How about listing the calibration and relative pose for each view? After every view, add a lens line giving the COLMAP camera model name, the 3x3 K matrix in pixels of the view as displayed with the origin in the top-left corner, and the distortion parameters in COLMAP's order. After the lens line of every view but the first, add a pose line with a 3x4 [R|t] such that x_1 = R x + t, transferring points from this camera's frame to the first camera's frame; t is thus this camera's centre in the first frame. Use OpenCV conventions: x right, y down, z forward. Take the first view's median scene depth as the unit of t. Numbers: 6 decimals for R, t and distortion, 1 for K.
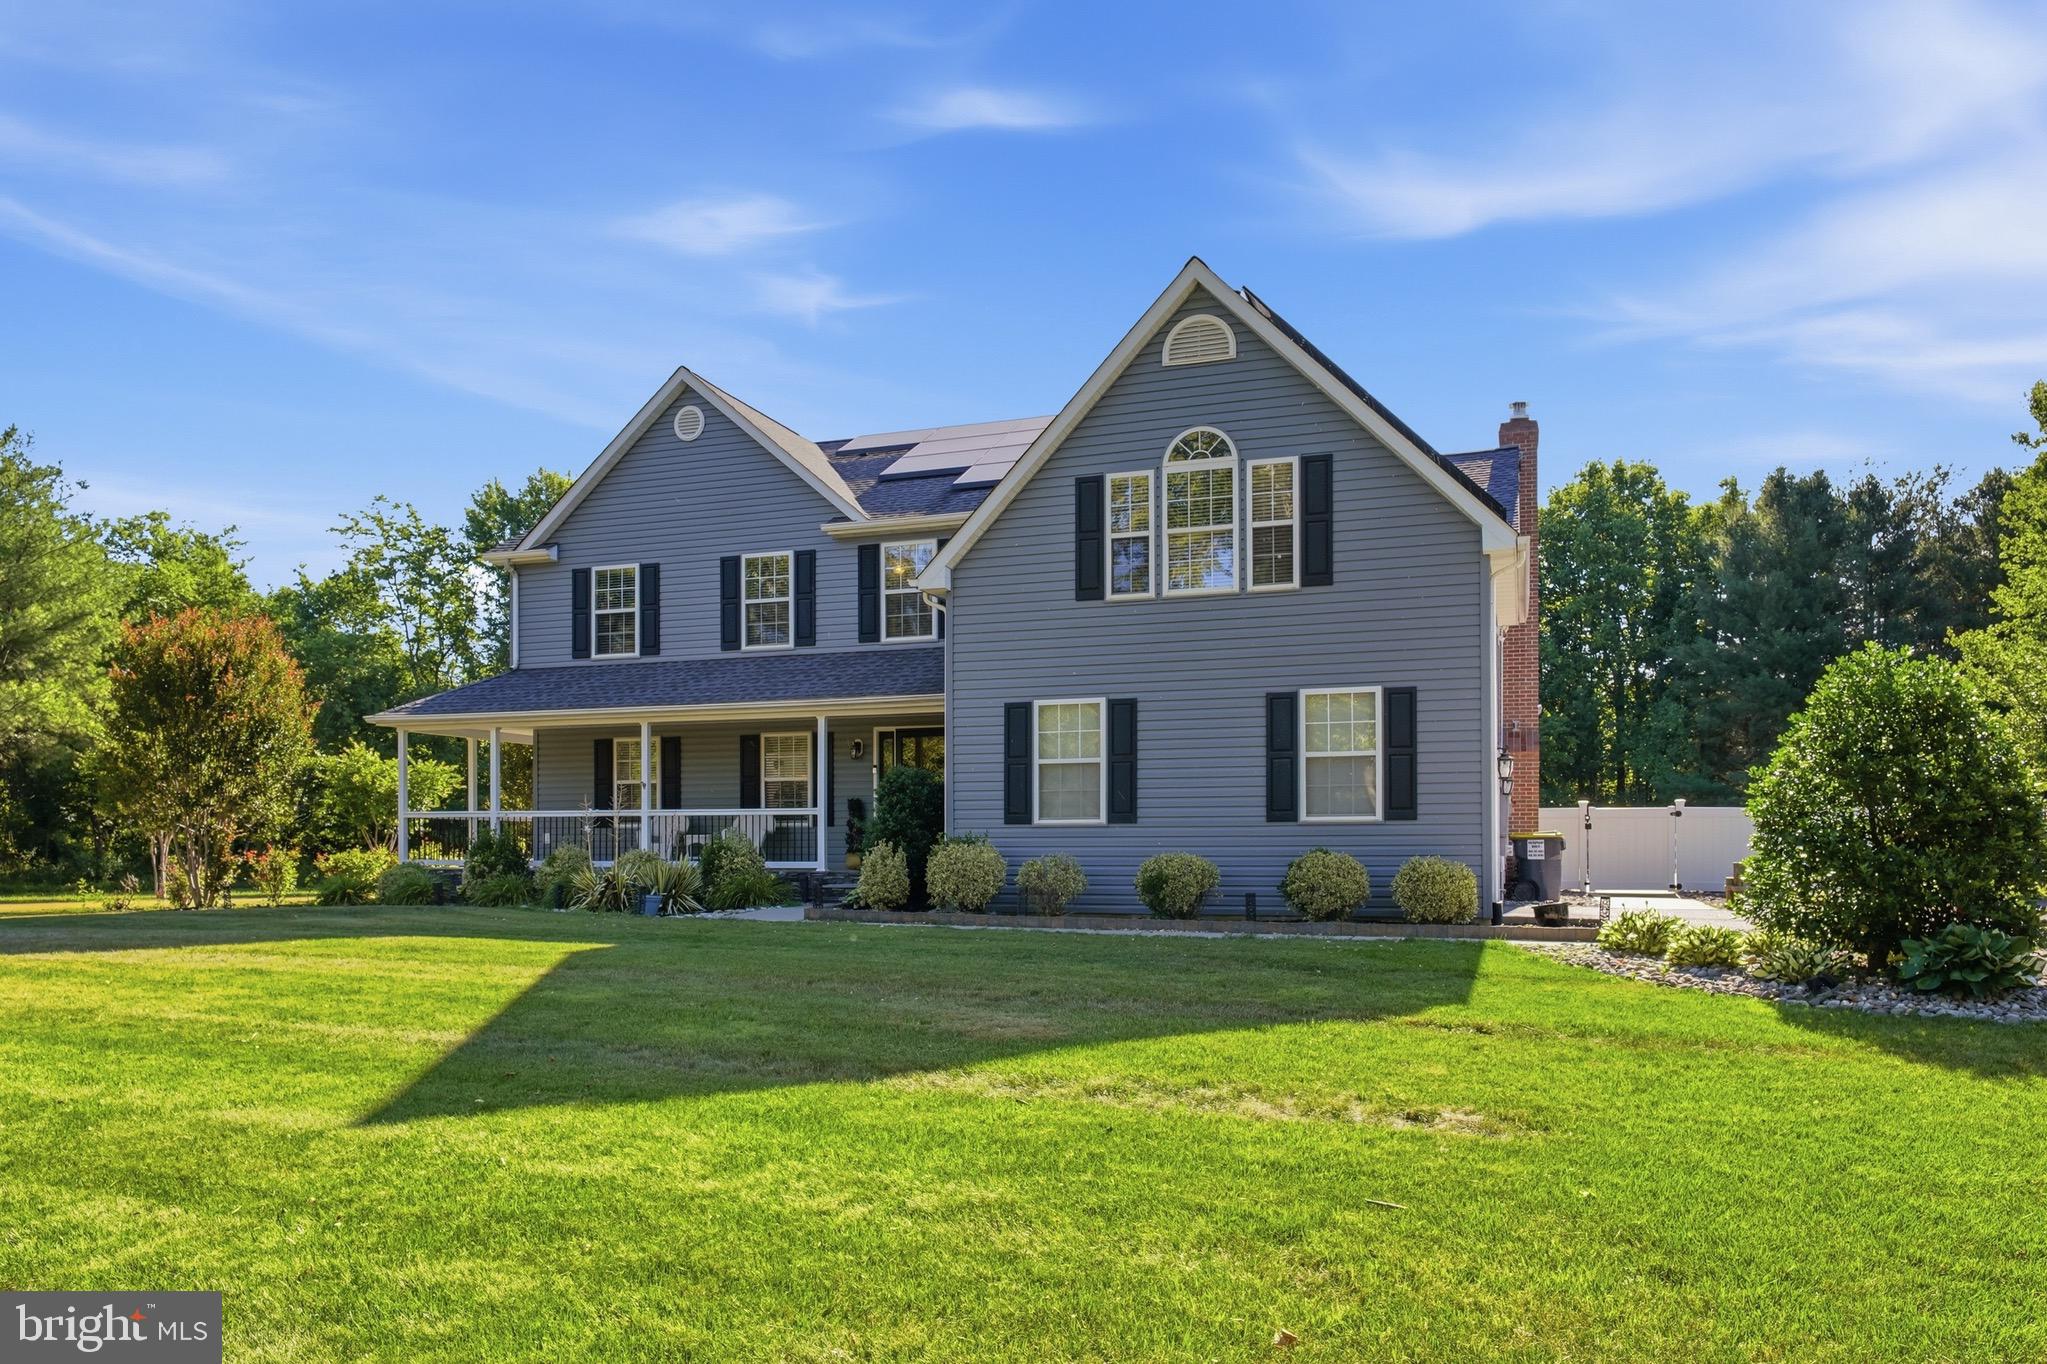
lens RADIAL K [[1418.3, 0, 993.3], [0, 1418.3, 834.3], [0, 0, 1]] dist [-0.007110, 0.000160]
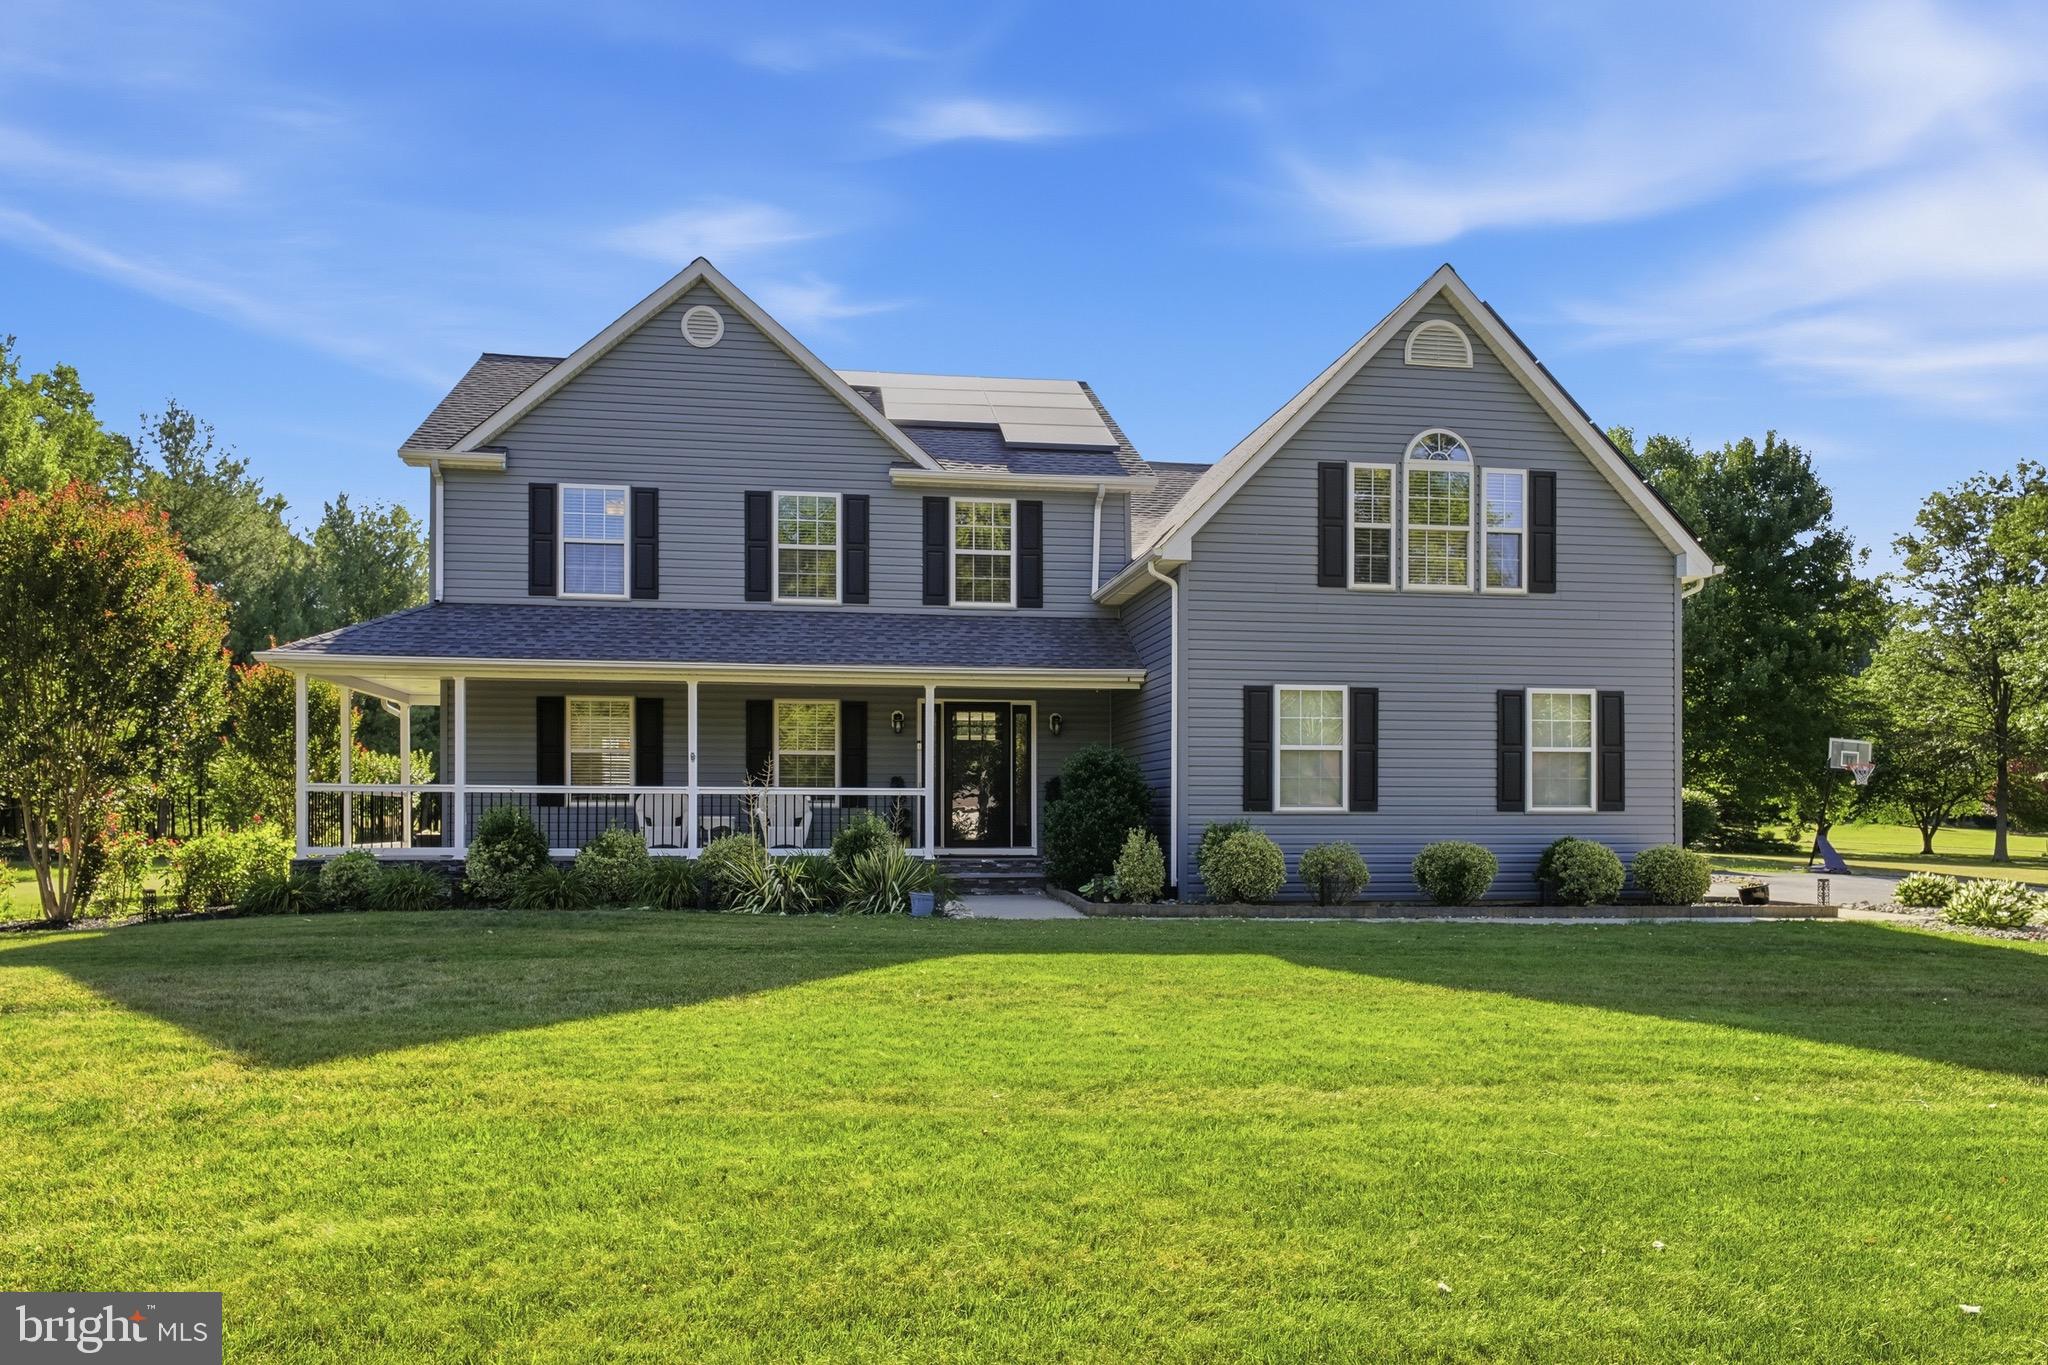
lens RADIAL K [[1419.0, 0, 993.8], [0, 1419.0, 834.8], [0, 0, 1]] dist [-0.007110, 0.000160]
pose [[0.879280, 0.002710, 0.476297, -0.611799], [-0.008976, 0.999901, 0.010882, 0.000564], [-0.476221, -0.013843, 0.879217, 0.233291]]
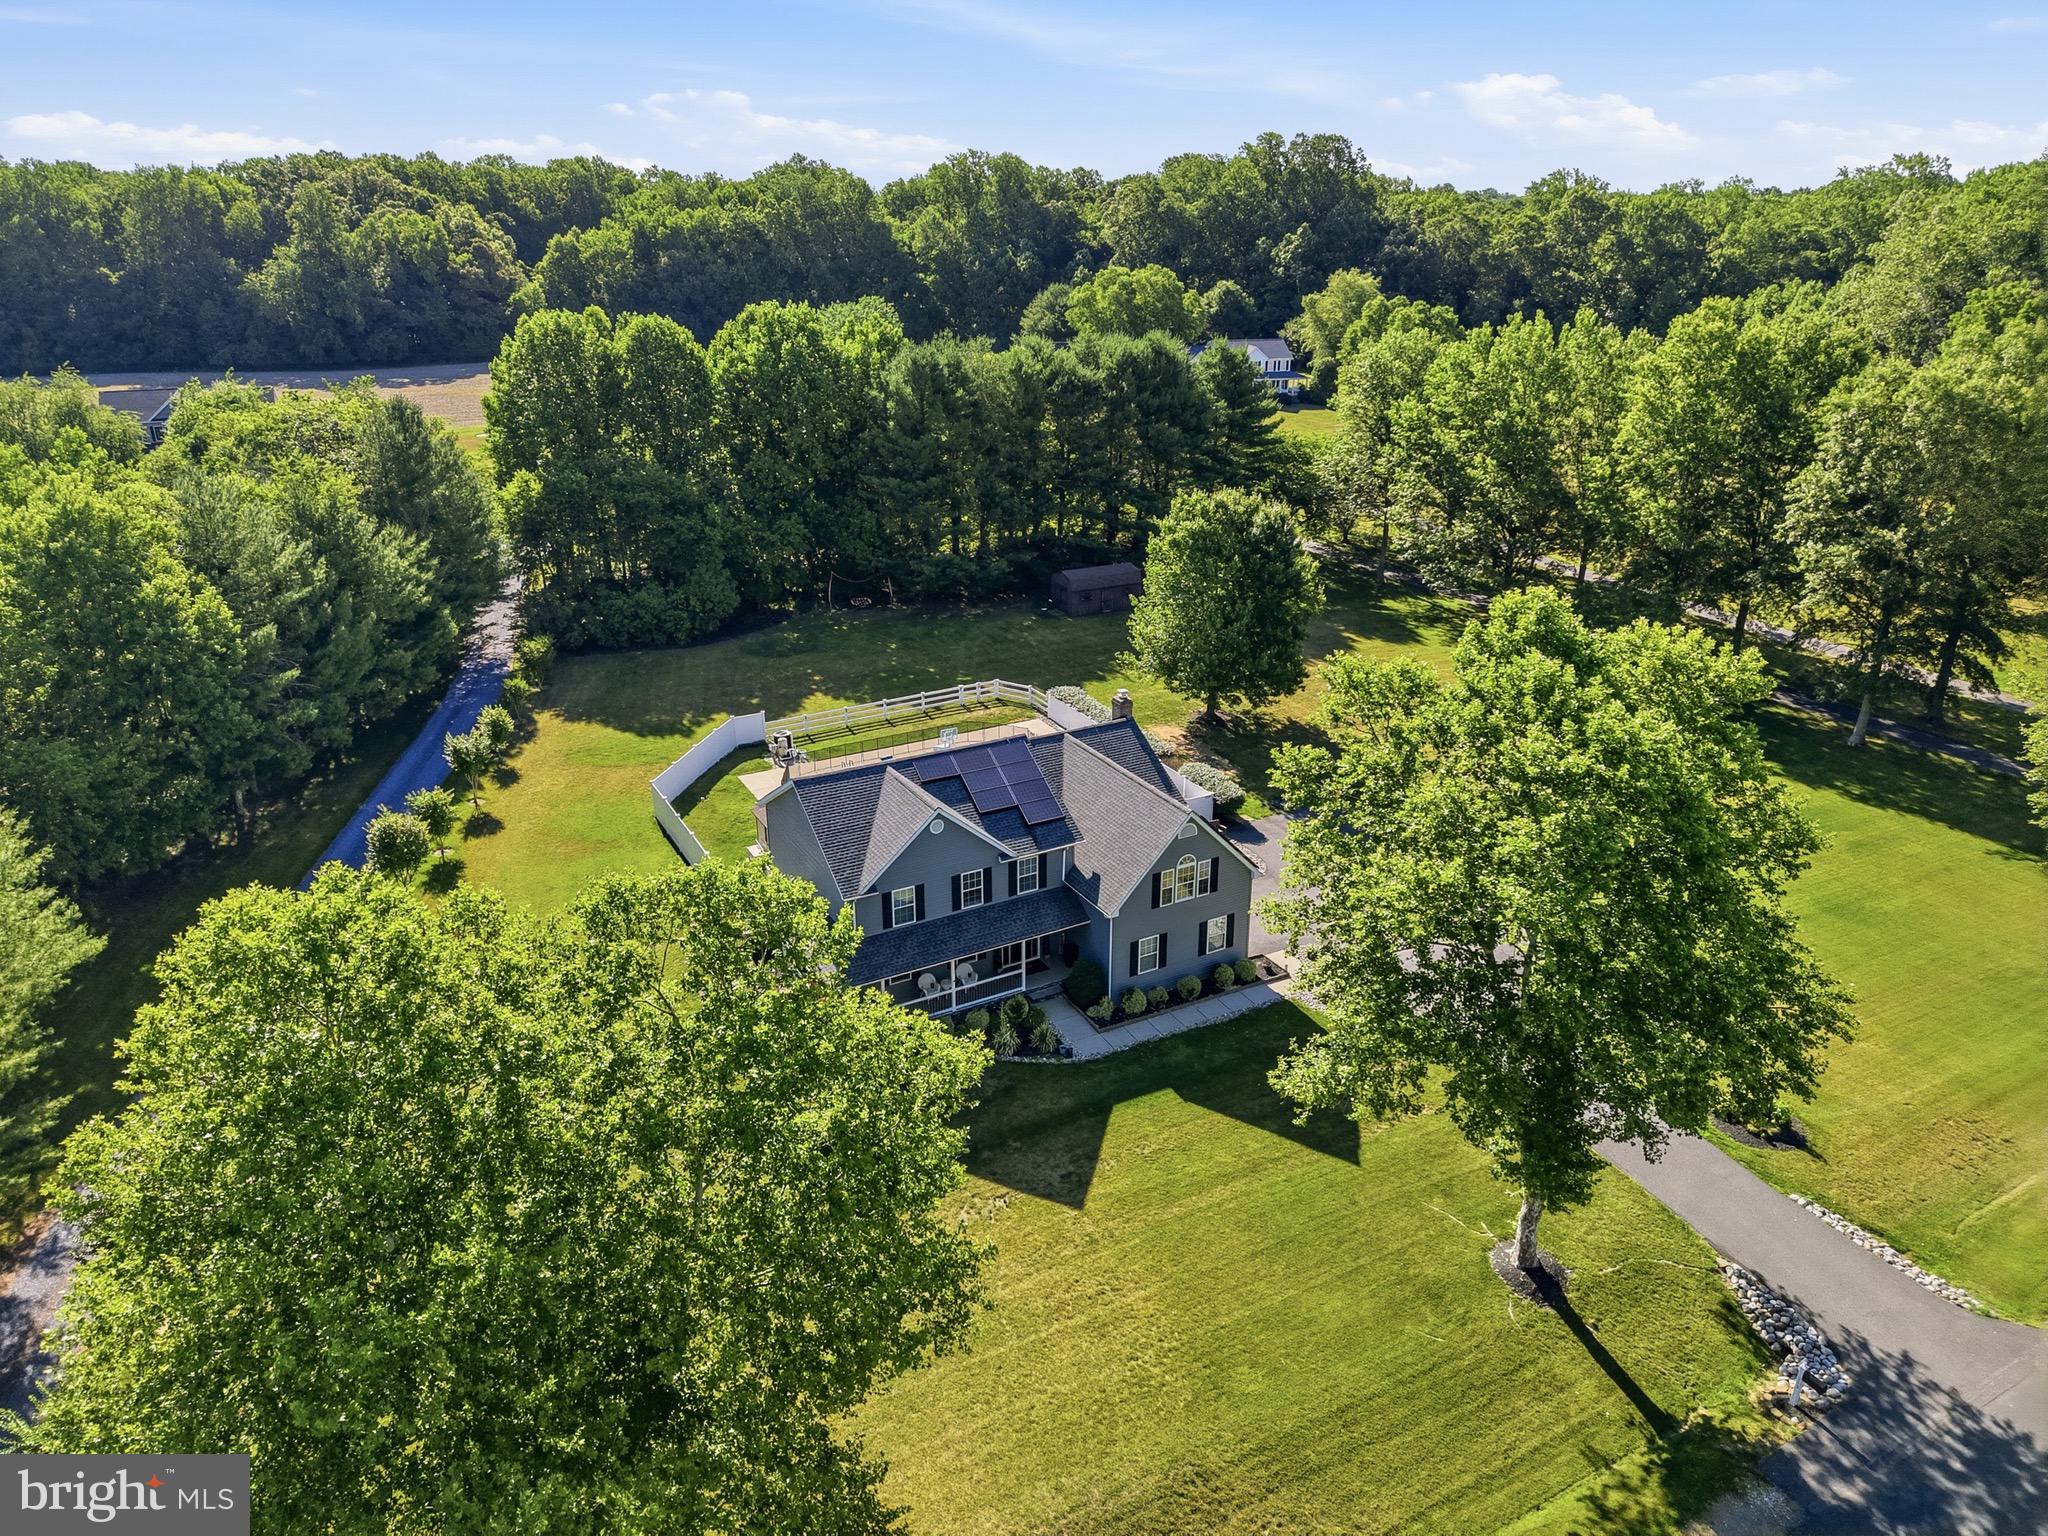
lens RADIAL K [[1368.0, 0, 1032.2], [0, 1368.0, 757.0], [0, 0, 1]] dist [0.055964, -0.067250]
pose [[0.650304, -0.283579, 0.704761, -2.156485], [-0.009828, 0.924496, 0.381064, -1.628891], [-0.759610, -0.254734, 0.598417, -0.529948]]
